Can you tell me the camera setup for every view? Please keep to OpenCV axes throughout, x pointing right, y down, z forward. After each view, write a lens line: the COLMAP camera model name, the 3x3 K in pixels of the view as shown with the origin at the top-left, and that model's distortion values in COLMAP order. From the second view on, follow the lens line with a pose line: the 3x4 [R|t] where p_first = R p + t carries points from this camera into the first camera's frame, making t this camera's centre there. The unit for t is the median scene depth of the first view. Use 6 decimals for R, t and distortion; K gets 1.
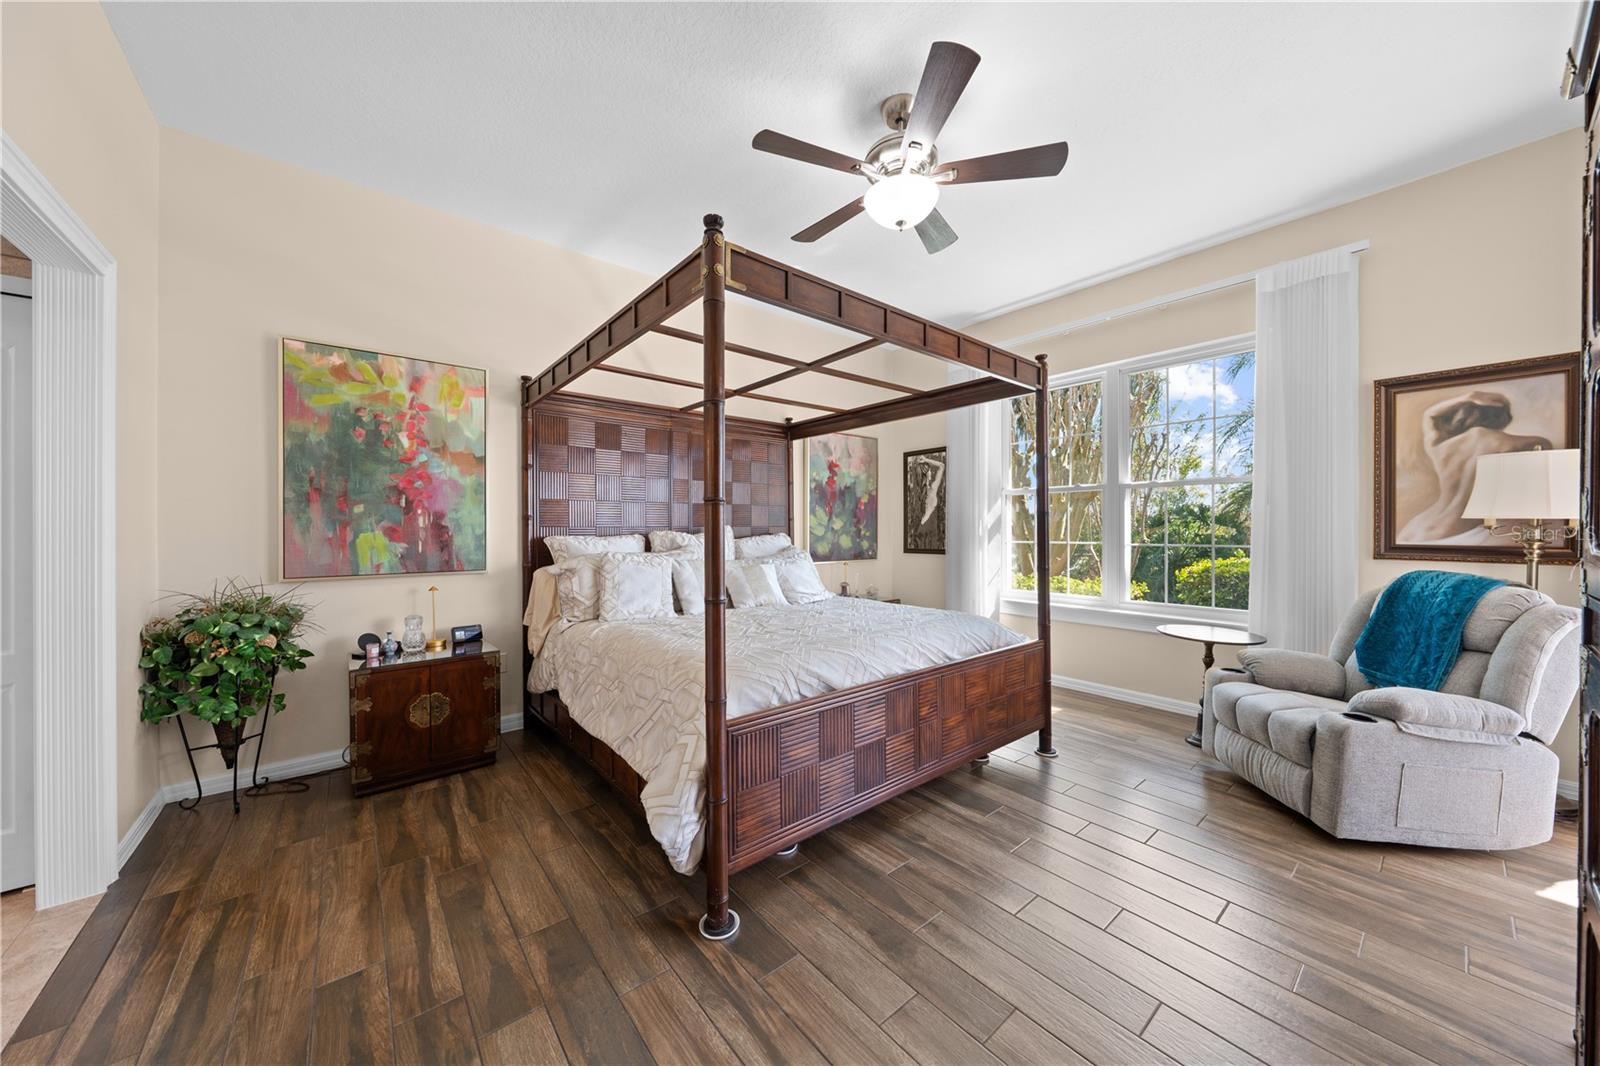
lens RADIAL K [[542.0, 0, 801.5], [0, 542.0, 525.3], [0, 0, 1]] dist [-0.003320, 0.000299]
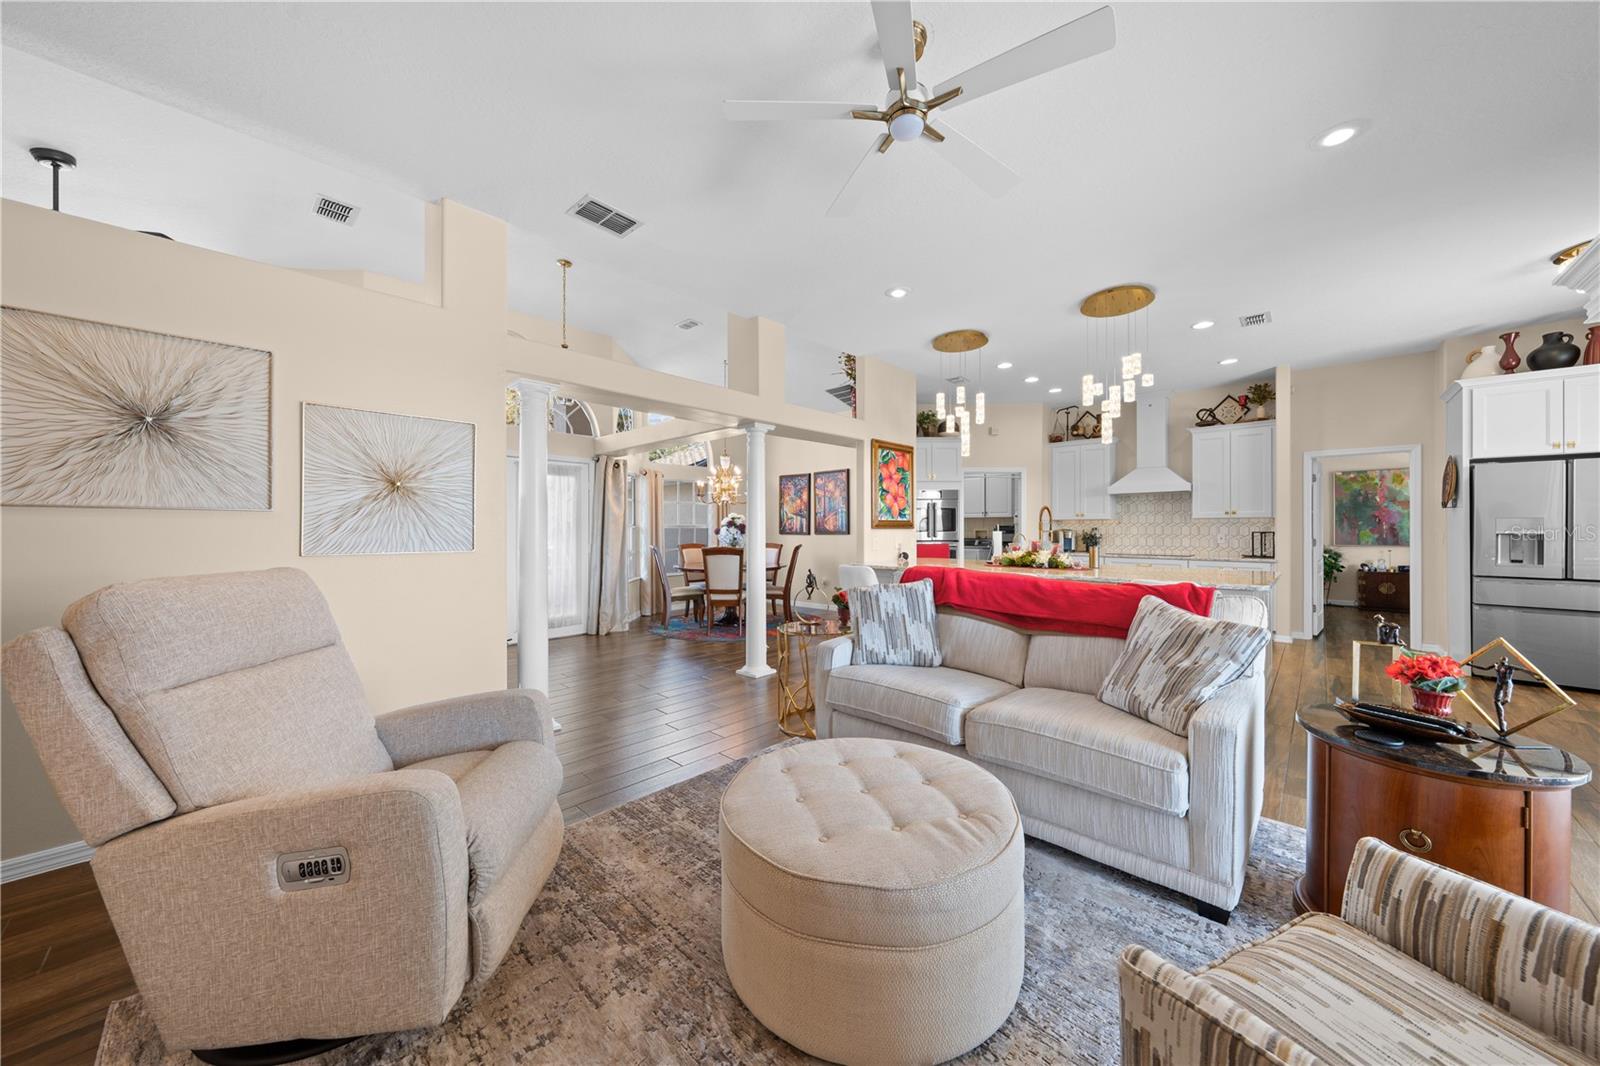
lens RADIAL K [[542.0, 0, 802.8], [0, 542.0, 530.7], [0, 0, 1]] dist [-0.003320, 0.000299]
pose [[0.118060, 0.001925, -0.993005, 1.743510], [0.004960, 0.999985, 0.002528, -0.009150], [0.992994, -0.005224, 0.118049, -2.356244]]
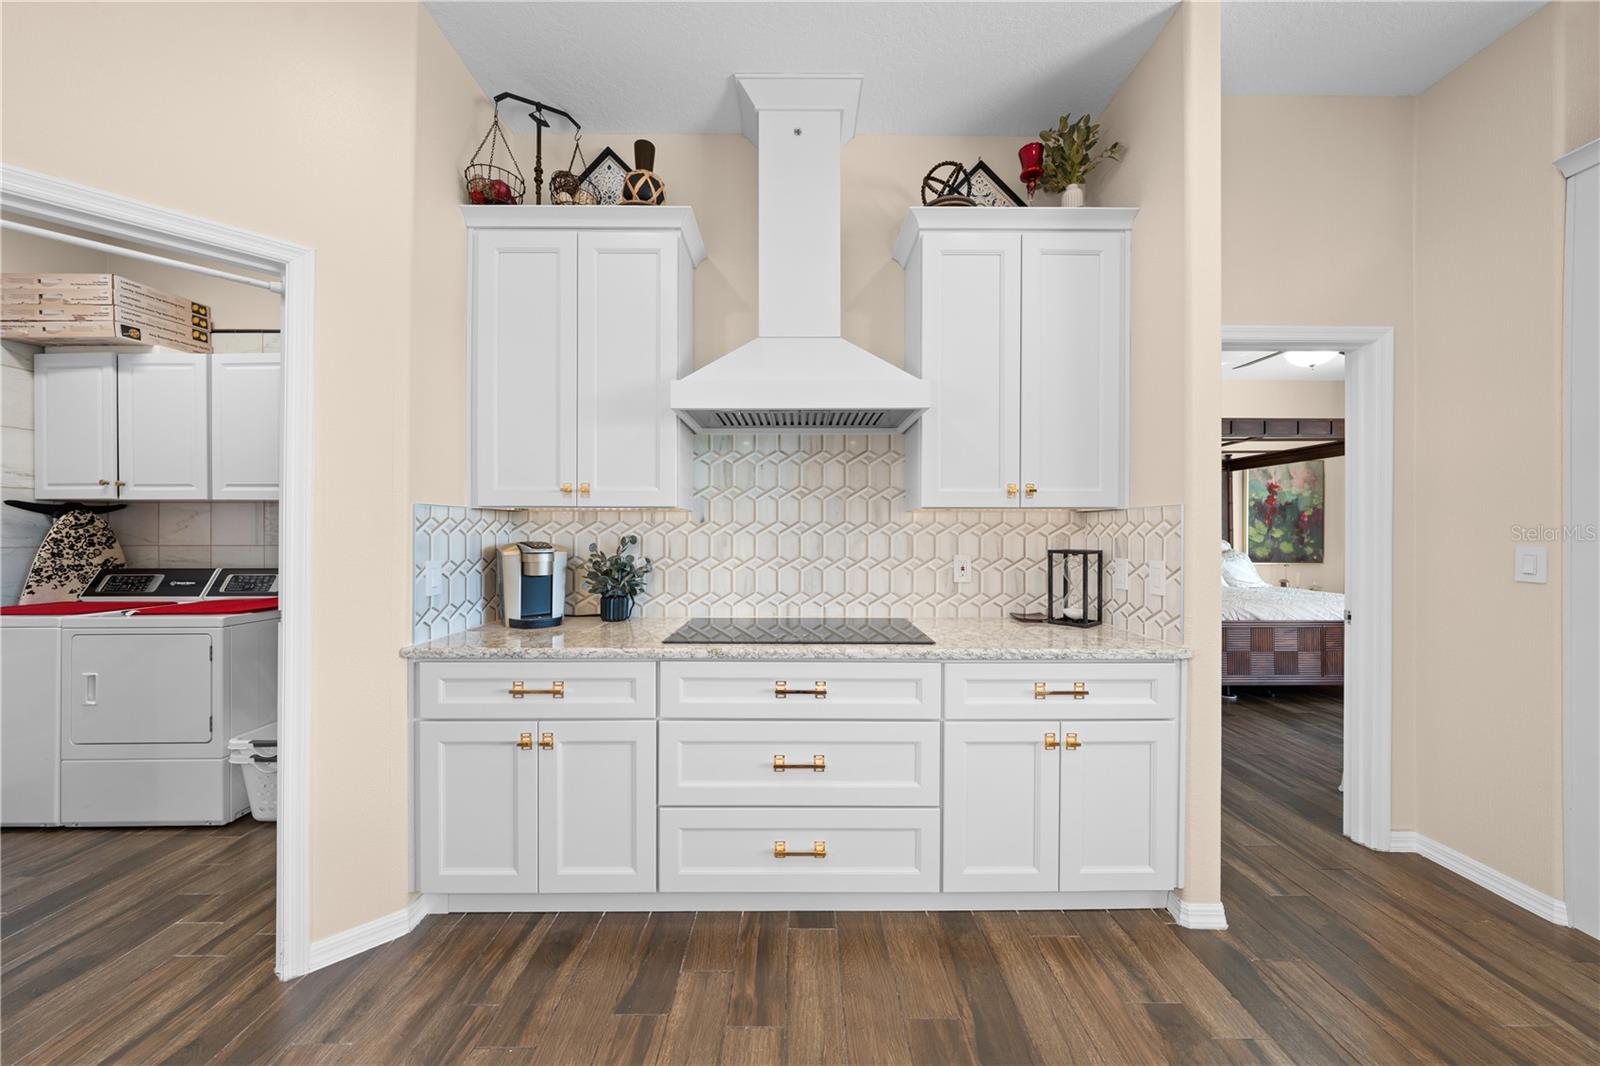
lens RADIAL K [[542.0, 0, 803.2], [0, 542.0, 531.6], [0, 0, 1]] dist [-0.003320, 0.000299]
pose [[0.775944, 0.001030, -0.630800, 0.006322], [0.001229, 0.999994, 0.003144, -0.019031], [0.630800, -0.003215, 0.775939, -1.099707]]
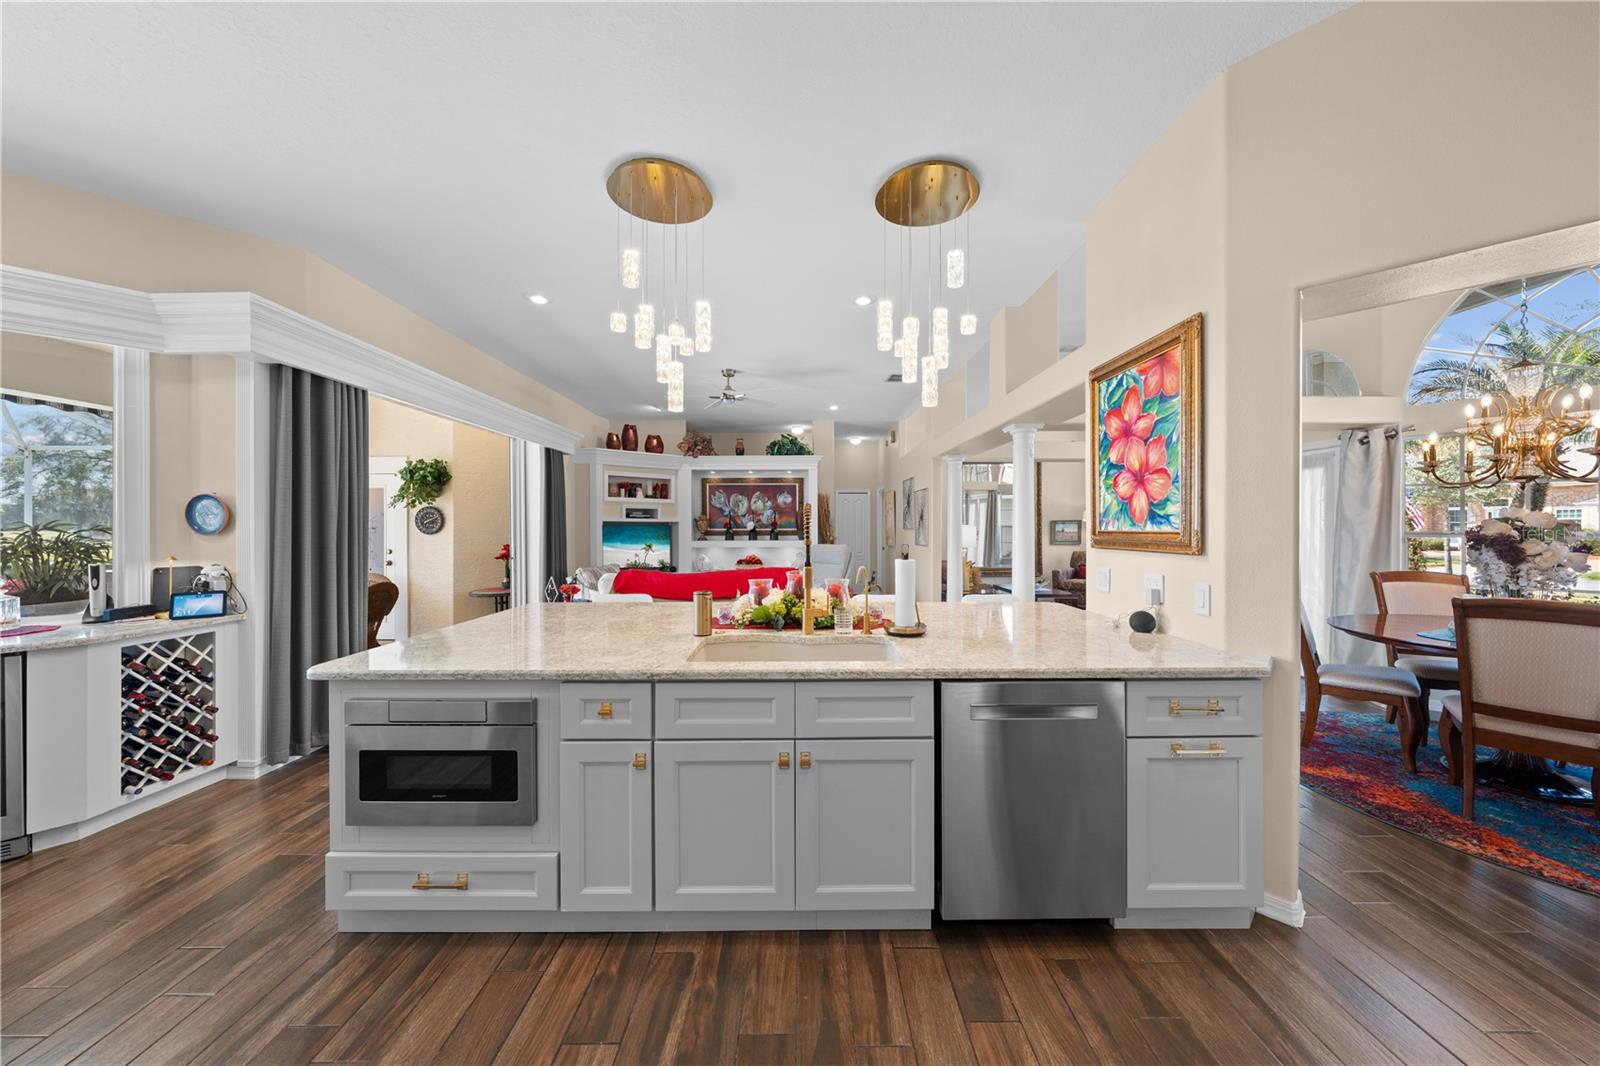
lens RADIAL K [[542.0, 0, 803.1], [0, 542.0, 527.5], [0, 0, 1]] dist [-0.003320, 0.000299]
pose [[-0.775426, 0.001862, 0.631436, -0.312855], [0.000636, 0.999997, -0.002169, -0.044410], [-0.631438, -0.001280, -0.775425, -0.824014]]
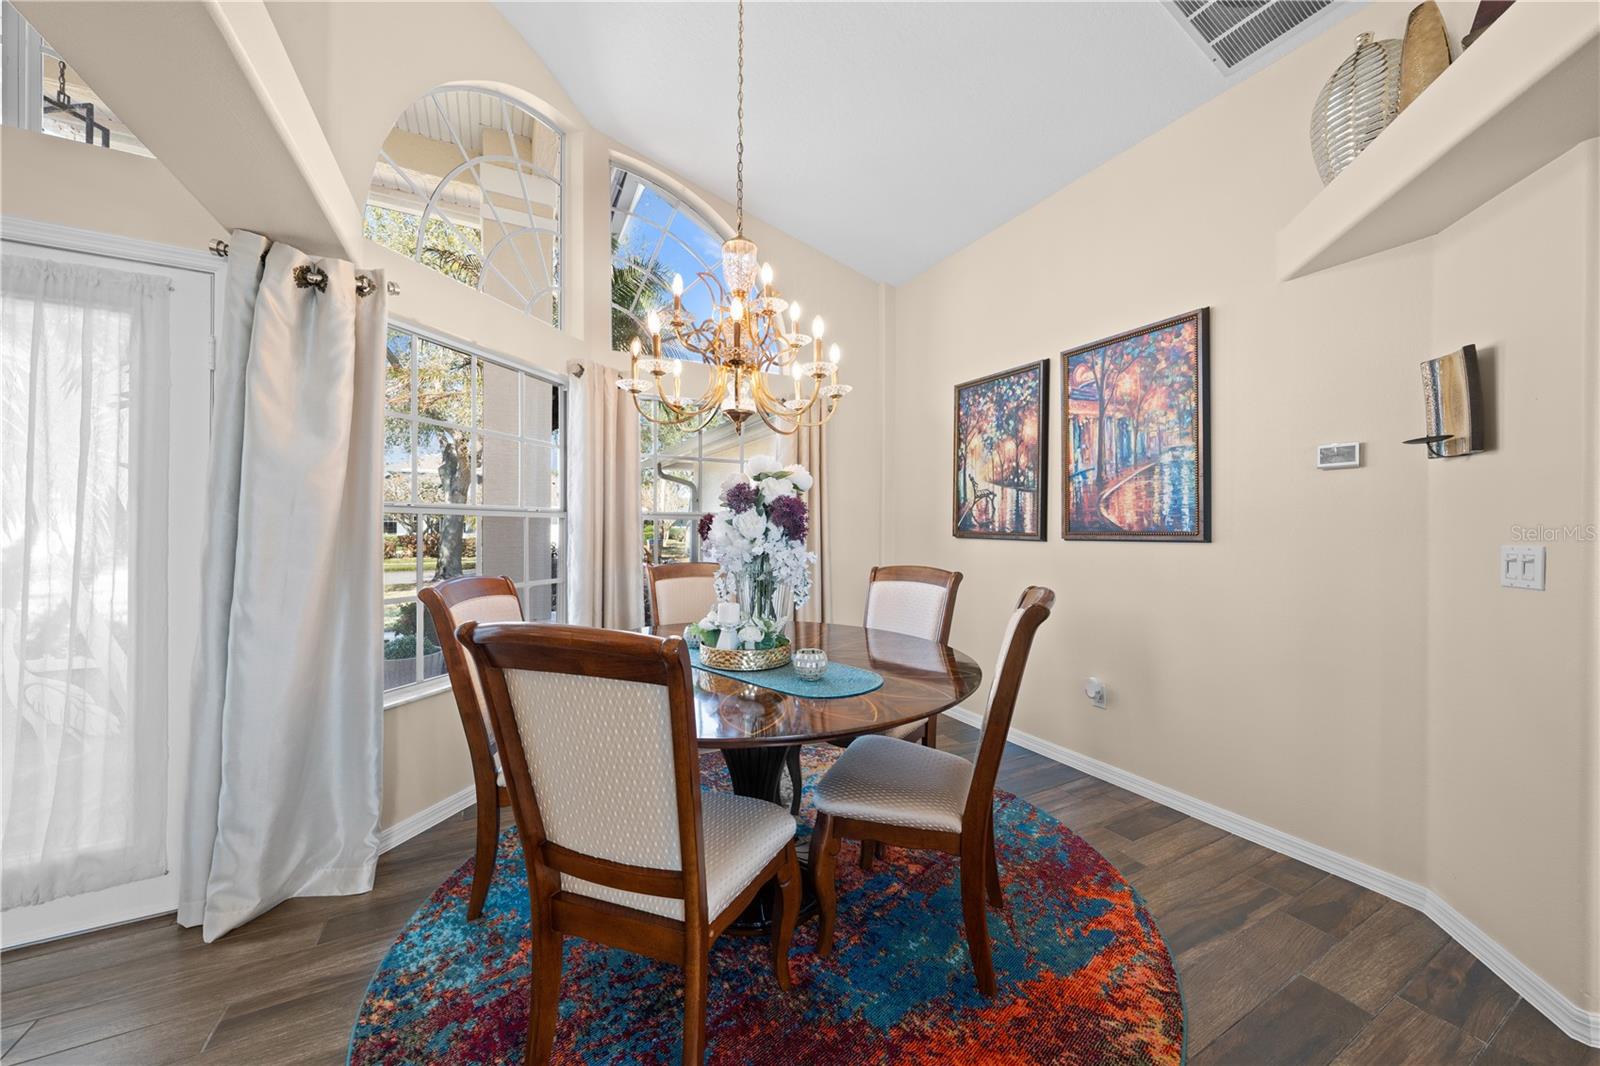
lens RADIAL K [[564.6, 0, 799.9], [0, 564.6, 531.8], [0, 0, 1]] dist [-0.001298, -0.000032]
pose [[-0.201993, 0.004076, -0.979378, -0.064949], [0.000606, 0.999992, 0.004036, -0.000114], [0.979387, 0.000222, -0.201994, -2.205037]]
